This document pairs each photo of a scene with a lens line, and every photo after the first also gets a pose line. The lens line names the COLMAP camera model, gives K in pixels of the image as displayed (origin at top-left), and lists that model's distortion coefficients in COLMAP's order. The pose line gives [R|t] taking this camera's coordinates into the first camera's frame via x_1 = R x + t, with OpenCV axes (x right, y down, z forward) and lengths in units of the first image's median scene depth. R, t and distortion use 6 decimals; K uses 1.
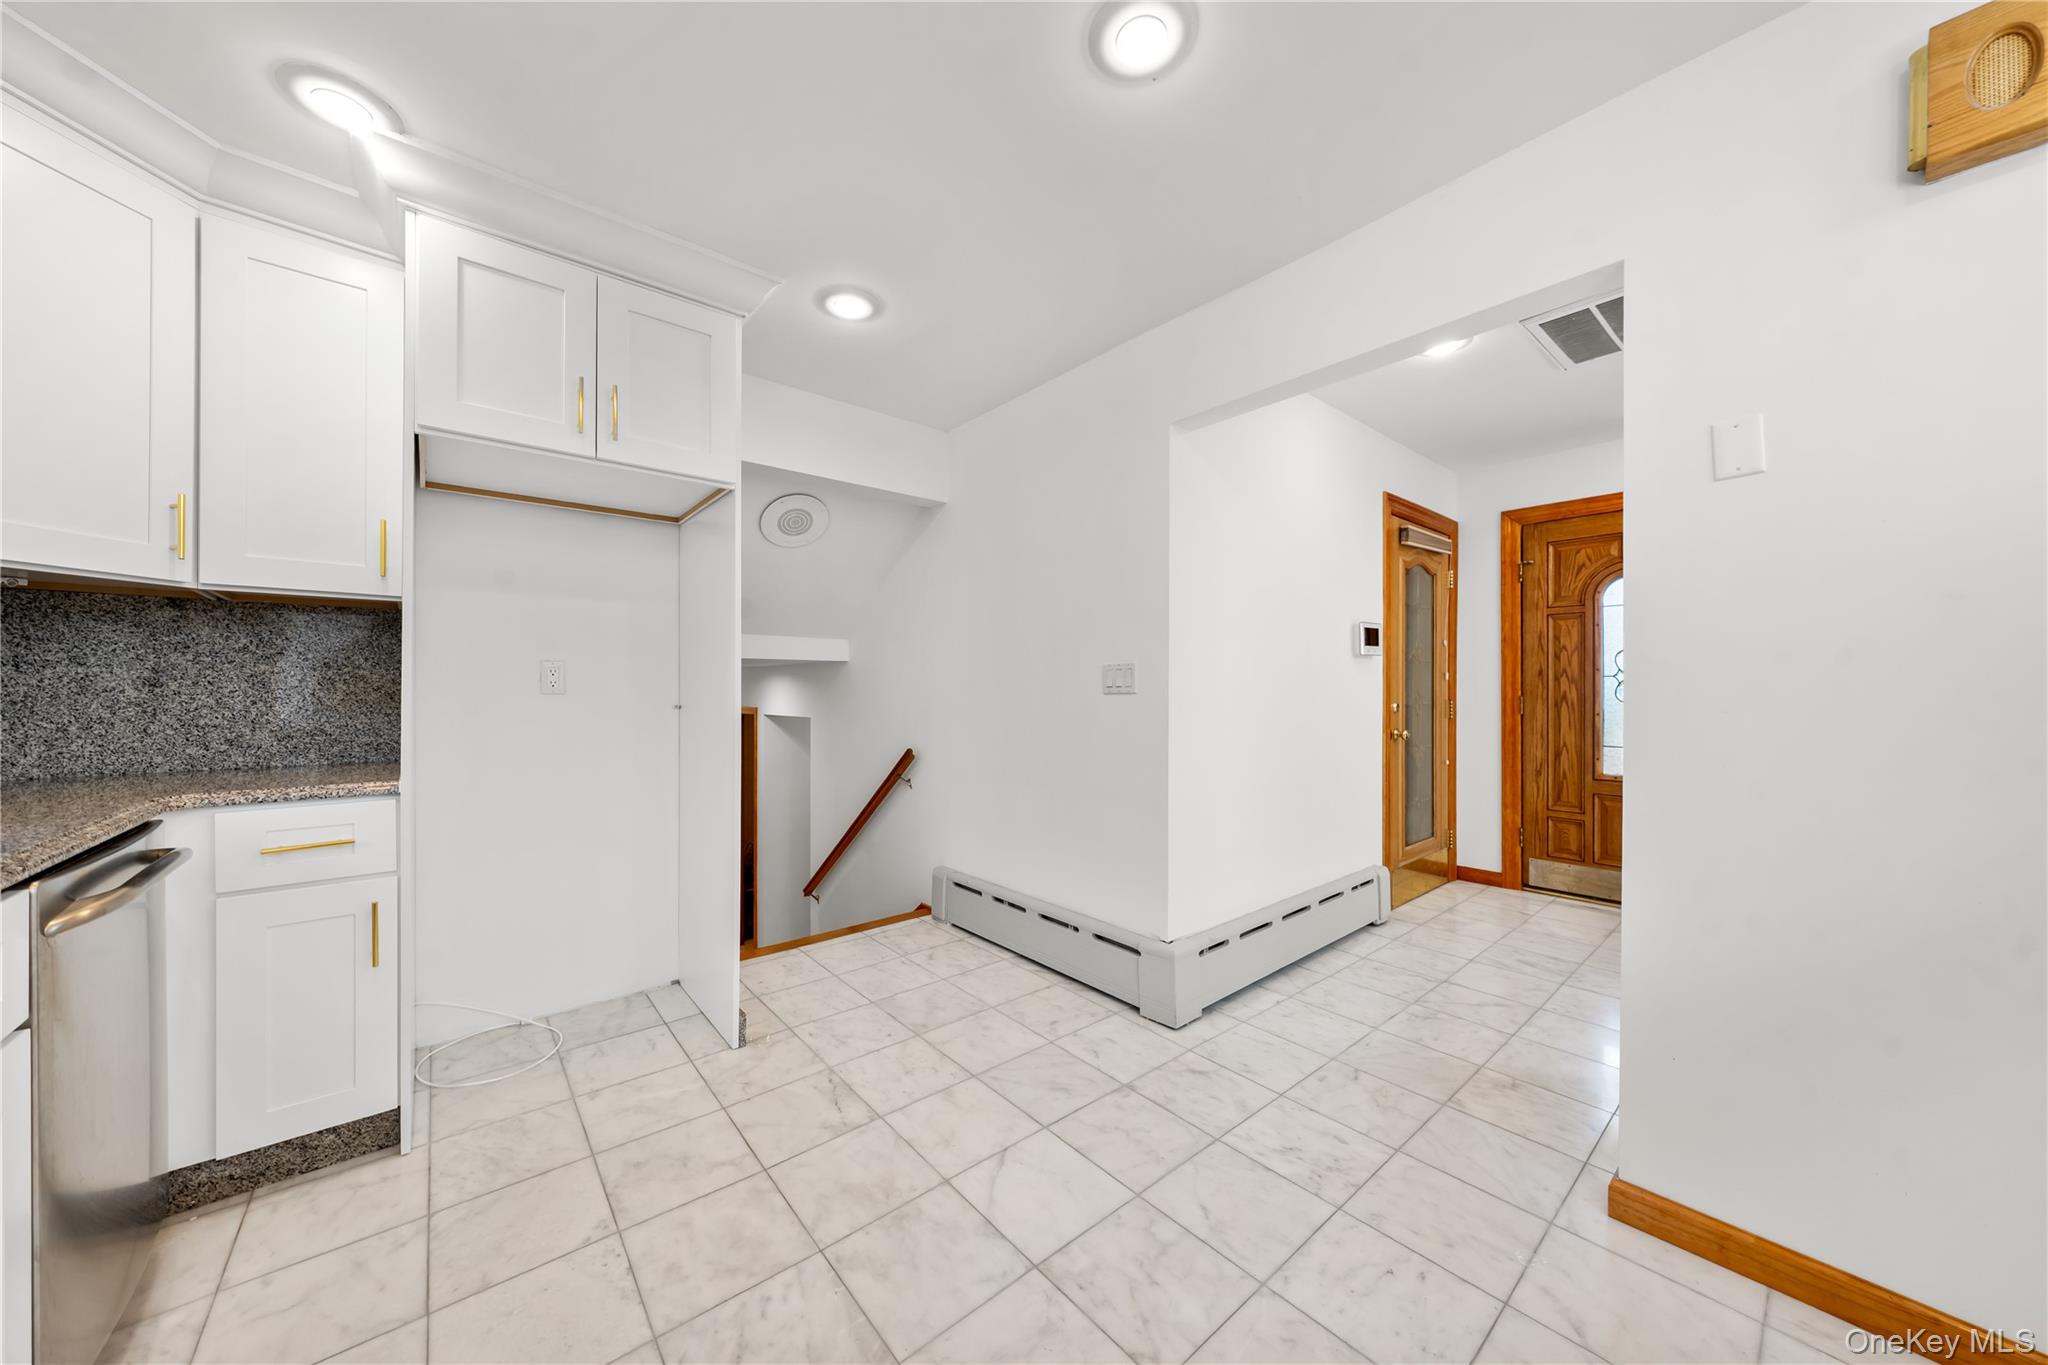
lens RADIAL K [[701.9, 0, 1024.0], [0, 701.9, 682.5], [0, 0, 1]] dist [-0.000484, -0.000030]
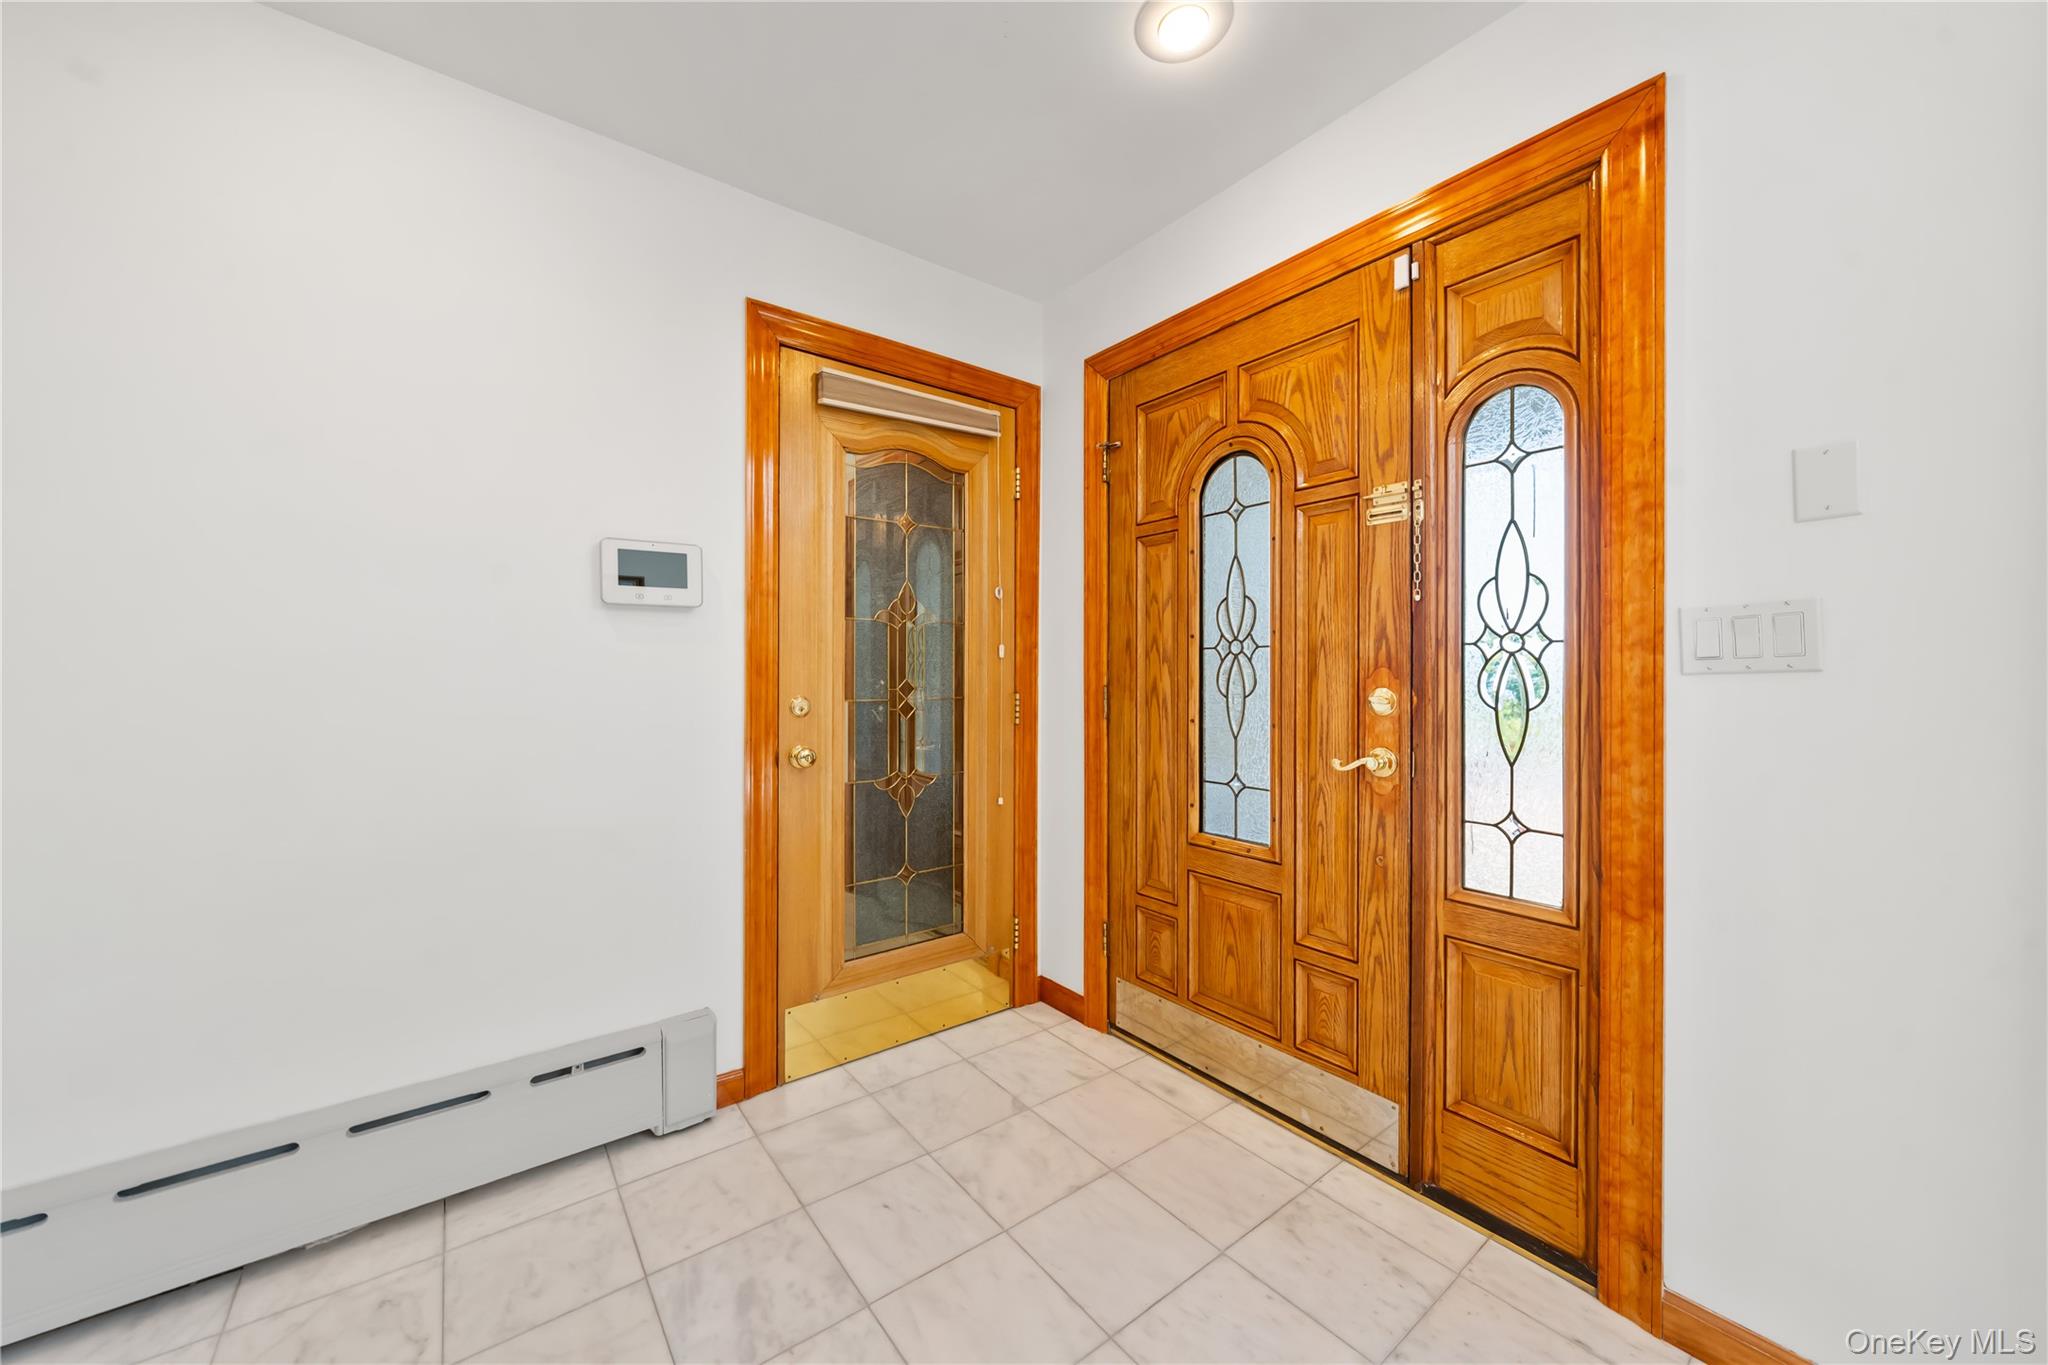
lens RADIAL K [[750.0, 0, 1016.1], [0, 750.0, 671.9], [0, 0, 1]] dist [0.008946, -0.000008]
pose [[0.998332, 0.005418, -0.057474, 0.687350], [-0.005314, 0.999984, 0.001948, 0.007407], [0.057483, -0.001639, 0.998345, 0.409281]]
